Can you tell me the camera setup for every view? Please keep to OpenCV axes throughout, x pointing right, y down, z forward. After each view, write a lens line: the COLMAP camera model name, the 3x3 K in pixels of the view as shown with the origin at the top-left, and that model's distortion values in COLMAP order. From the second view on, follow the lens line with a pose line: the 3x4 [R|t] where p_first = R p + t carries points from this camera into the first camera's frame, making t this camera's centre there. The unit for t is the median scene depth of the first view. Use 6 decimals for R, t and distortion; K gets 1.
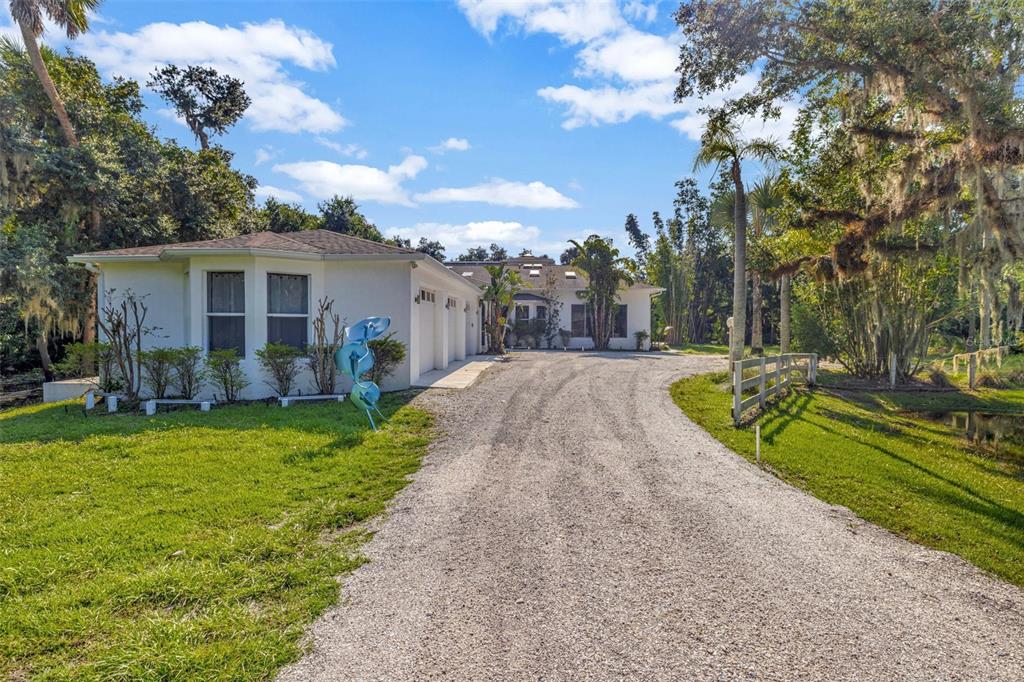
lens RADIAL K [[509.8, 0, 511.7], [0, 509.8, 335.1], [0, 0, 1]] dist [0.001560, -0.000736]
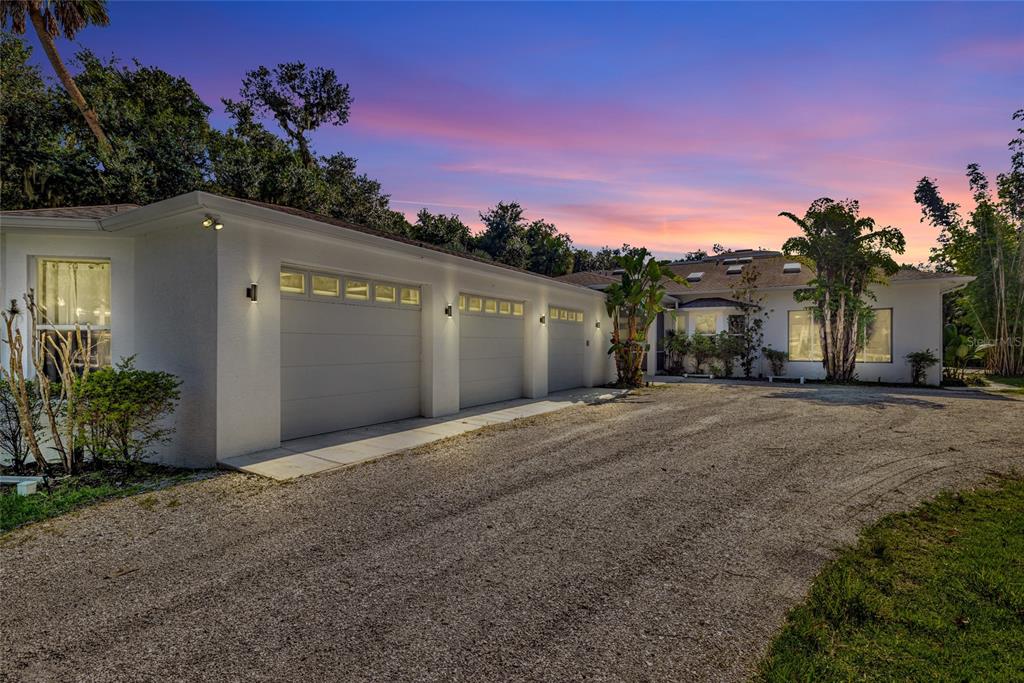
lens RADIAL K [[509.8, 0, 512.7], [0, 509.8, 347.8], [0, 0, 1]] dist [0.001560, -0.000736]
pose [[0.884241, -0.003498, -0.467019, 0.111417], [-0.002985, 0.999909, -0.013140, -0.003314], [0.467022, 0.013013, 0.884150, 0.258082]]
